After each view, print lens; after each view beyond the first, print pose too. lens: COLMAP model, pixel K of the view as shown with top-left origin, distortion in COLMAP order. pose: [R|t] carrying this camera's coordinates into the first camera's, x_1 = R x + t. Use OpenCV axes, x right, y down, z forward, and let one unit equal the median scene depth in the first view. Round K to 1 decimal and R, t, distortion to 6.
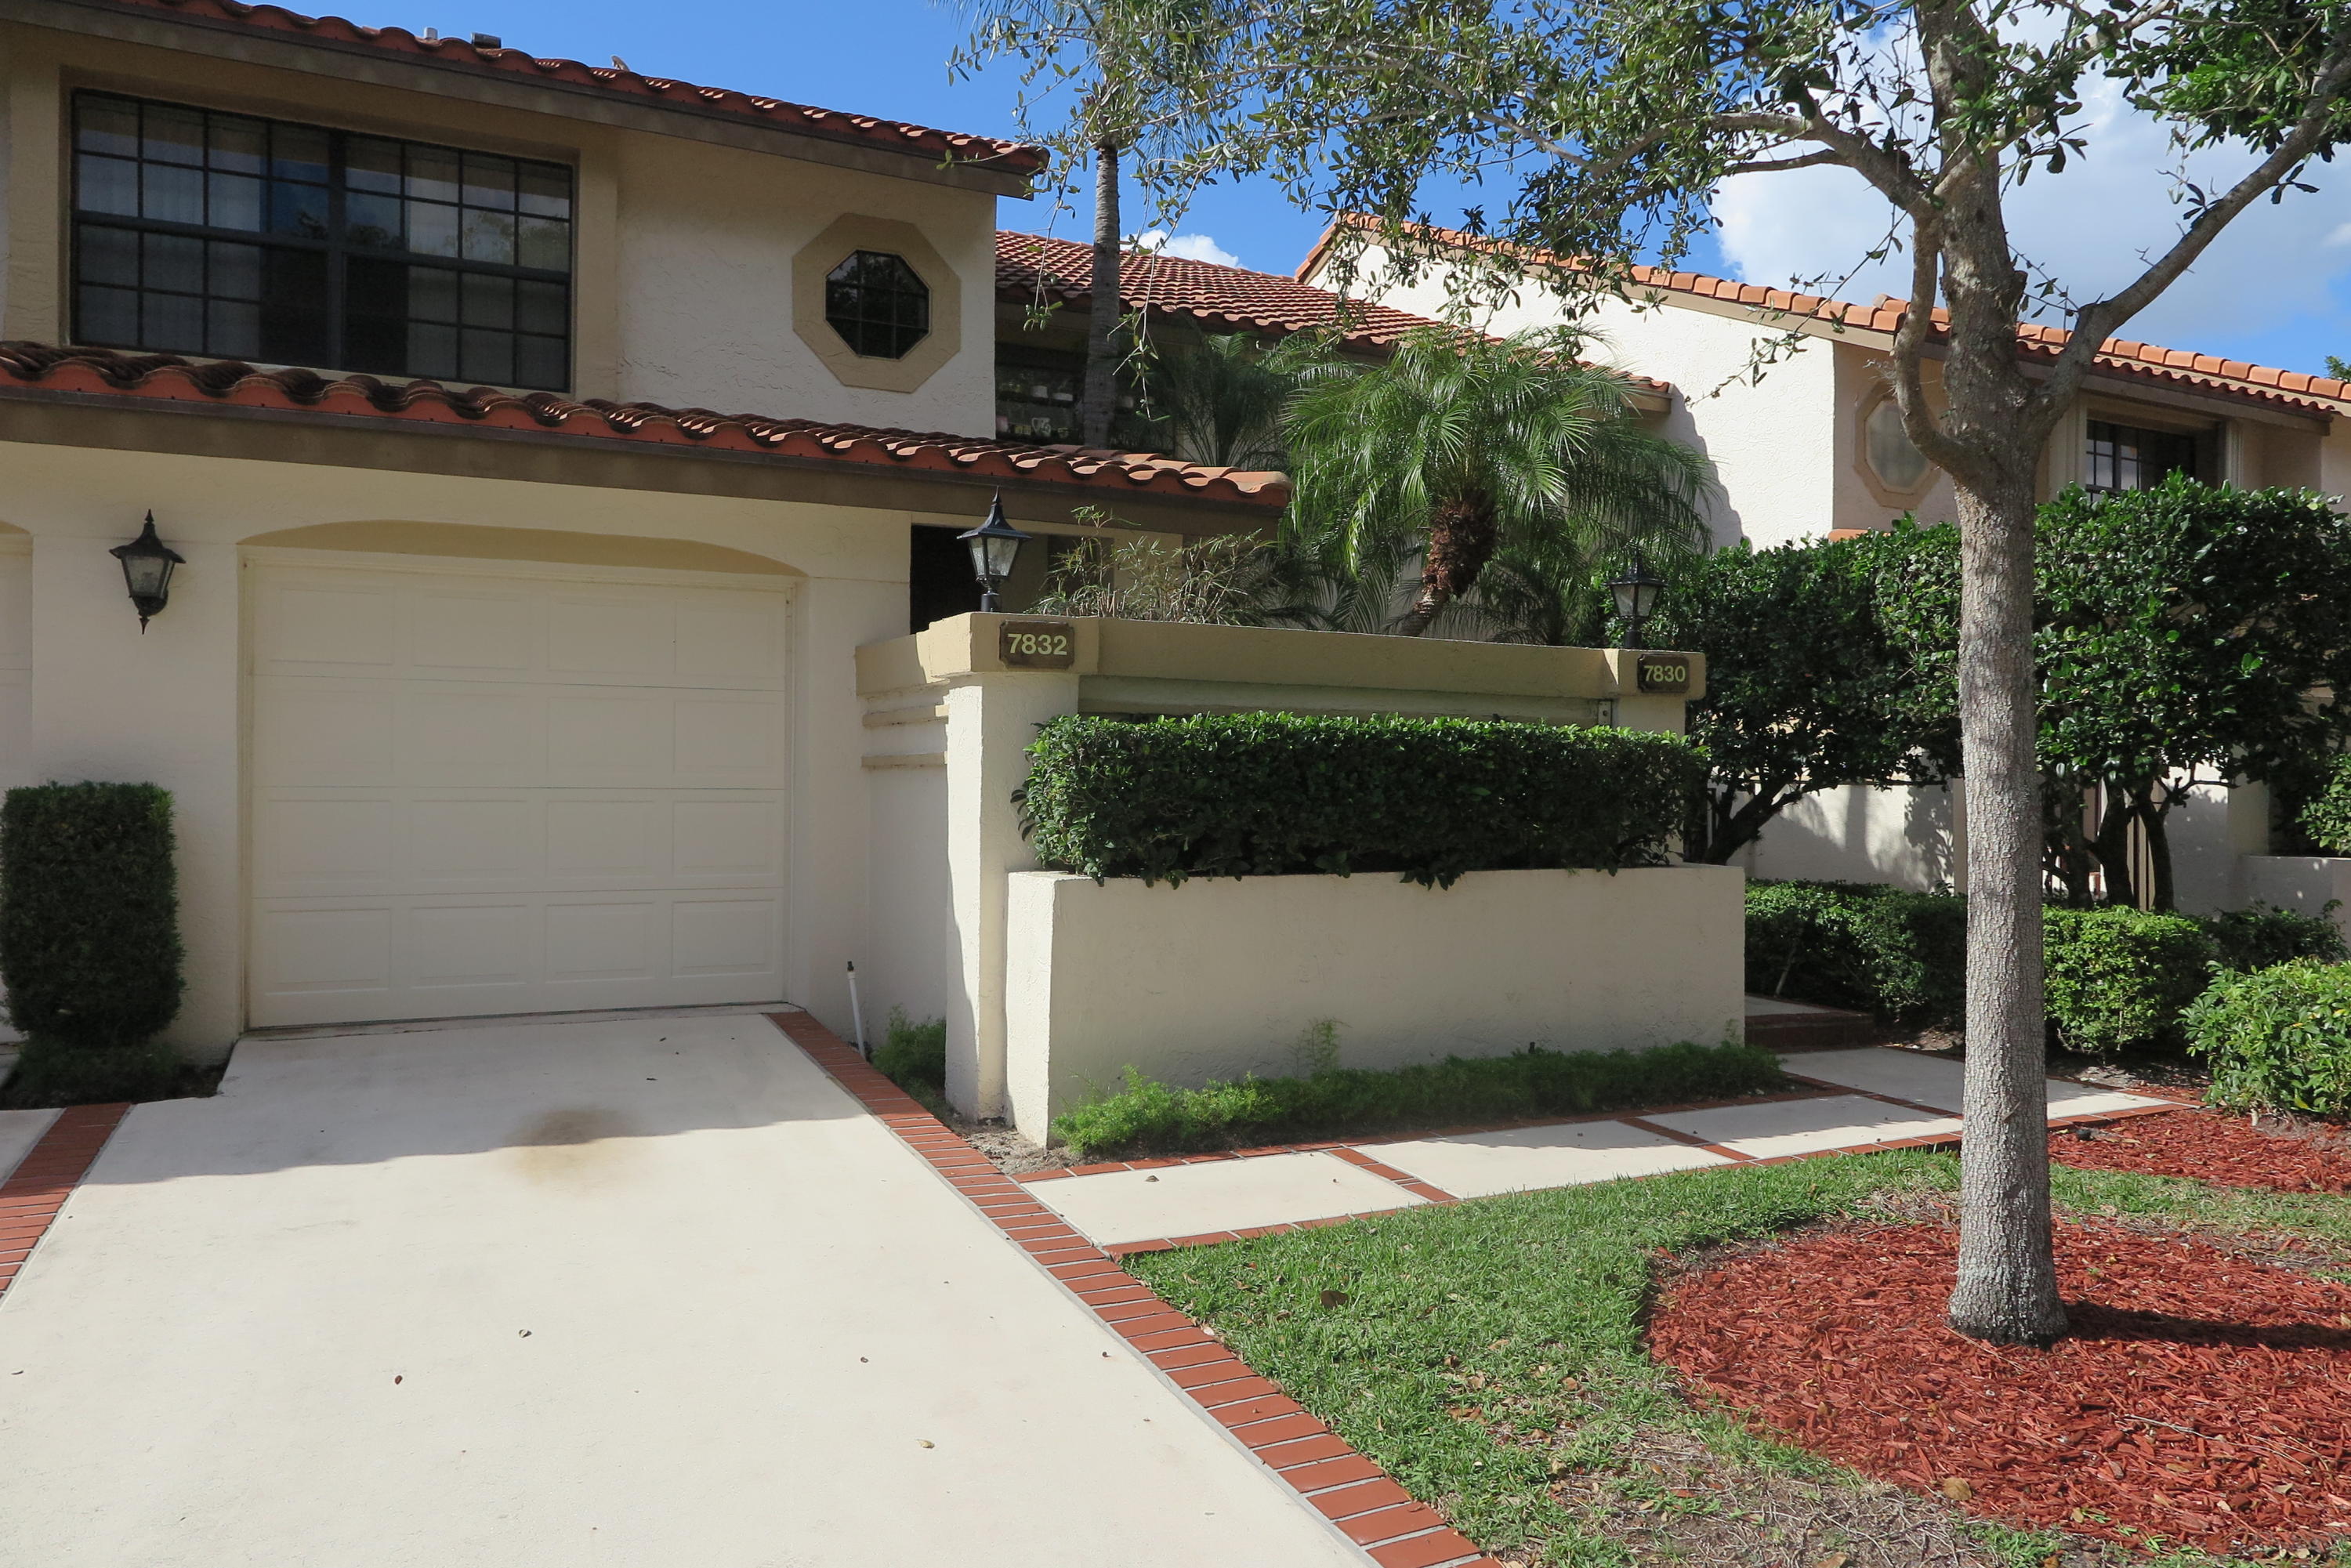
lens RADIAL K [[1596.2, 0, 1175.5], [0, 1596.2, 784.0], [0, 0, 1]] dist [0.071105, 0.000526]
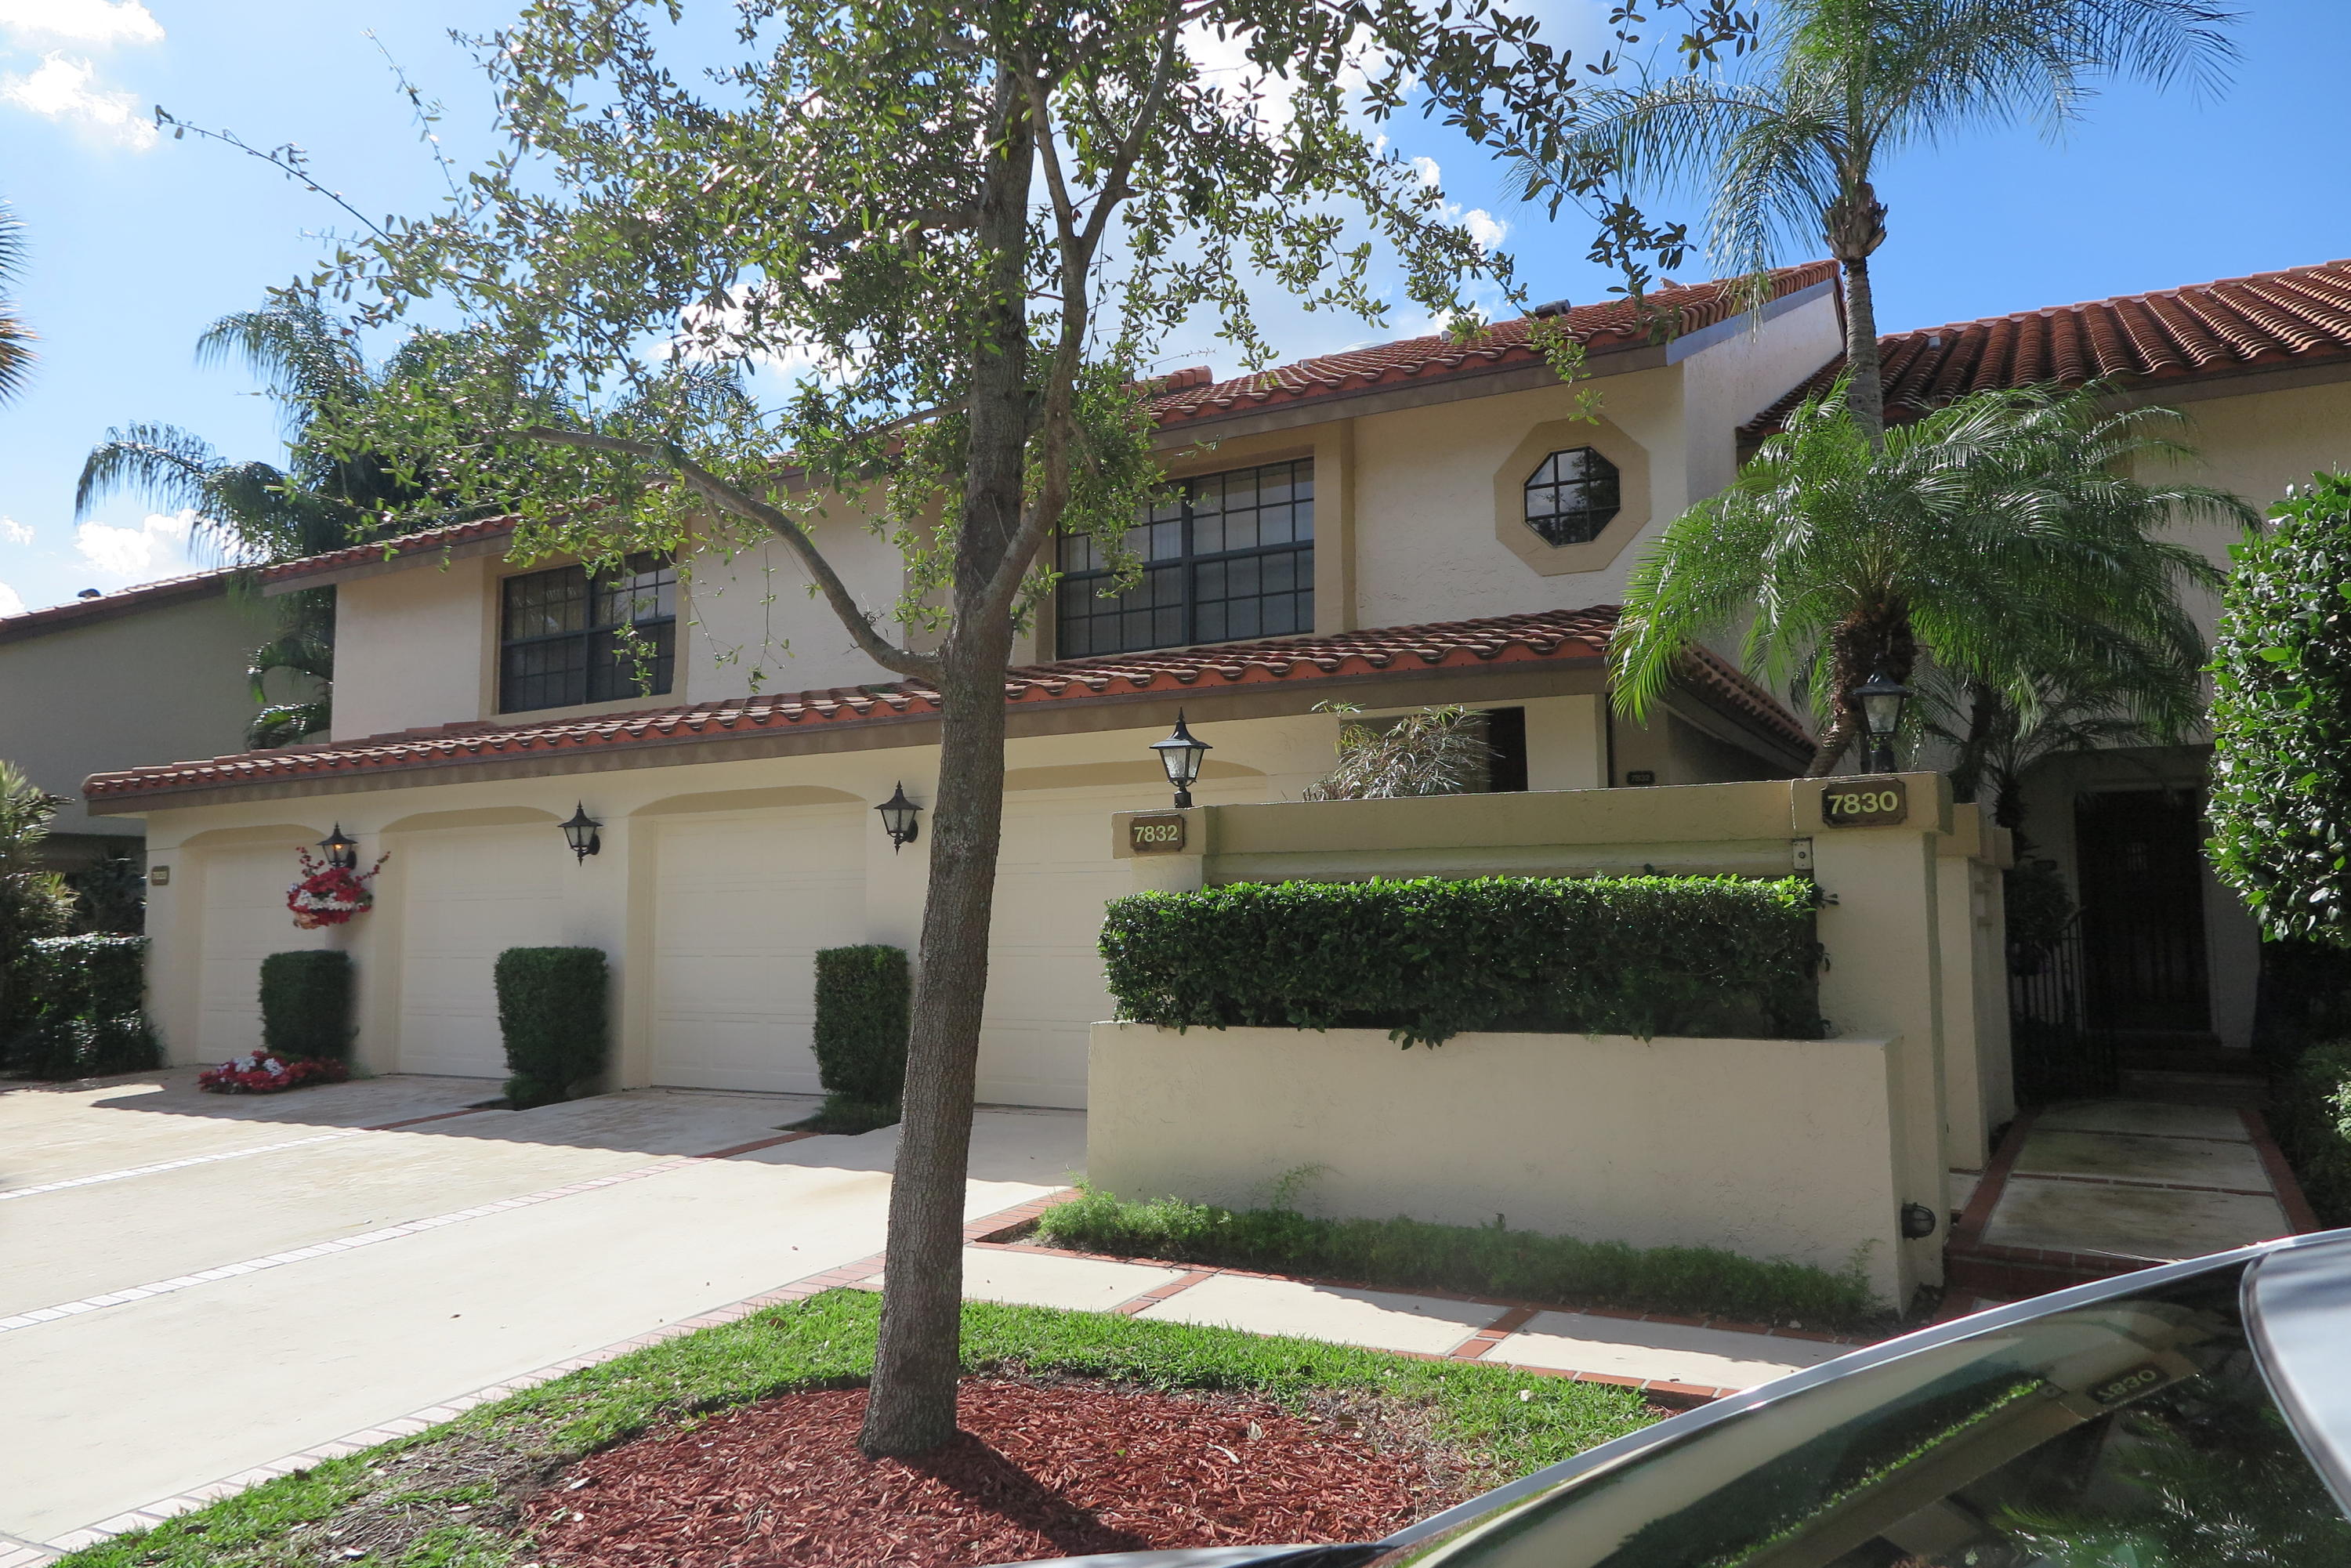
lens RADIAL K [[1687.3, 0, 1175.5], [0, 1687.3, 784.0], [0, 0, 1]] dist [0.003830, 0.000219]
pose [[0.601282, -0.086538, -0.794337, 0.832188], [0.000356, 0.994147, -0.108036, 0.014468], [0.799036, 0.064678, 0.597794, 0.236295]]
